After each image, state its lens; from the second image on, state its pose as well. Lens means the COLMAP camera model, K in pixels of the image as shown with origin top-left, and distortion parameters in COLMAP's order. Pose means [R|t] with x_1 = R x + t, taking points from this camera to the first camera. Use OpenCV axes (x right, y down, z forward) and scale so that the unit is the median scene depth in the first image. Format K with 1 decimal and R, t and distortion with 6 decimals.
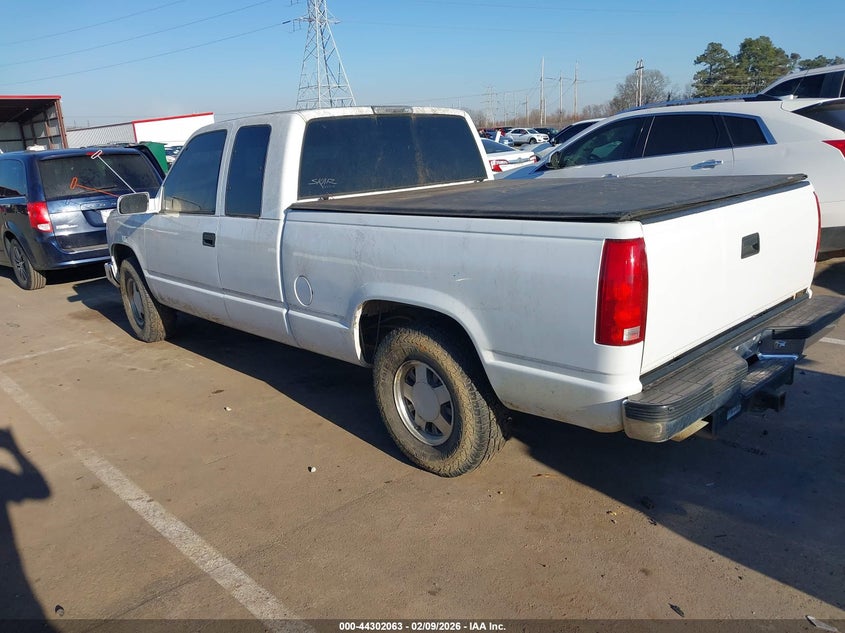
lens RADIAL K [[673.2, 0, 422.5], [0, 673.2, 316.5], [0, 0, 1]] dist [-0.002663, 0.001658]
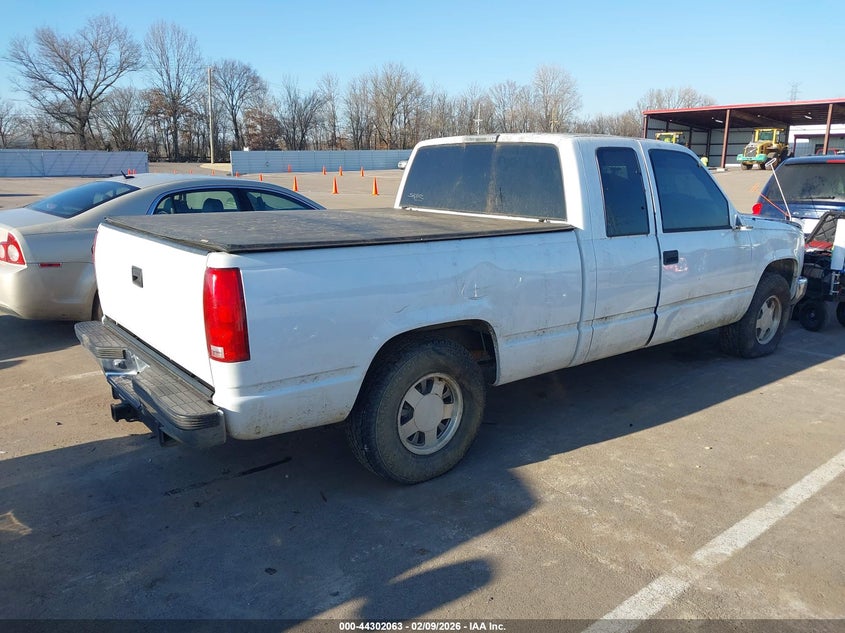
lens RADIAL K [[673.2, 0, 422.5], [0, 673.2, 316.5], [0, 0, 1]] dist [-0.002663, 0.001658]
pose [[-0.078898, 0.274837, -0.958248, 1.063165], [-0.252791, 0.924310, 0.285917, -0.333699], [0.964299, 0.264795, -0.003450, 1.008820]]
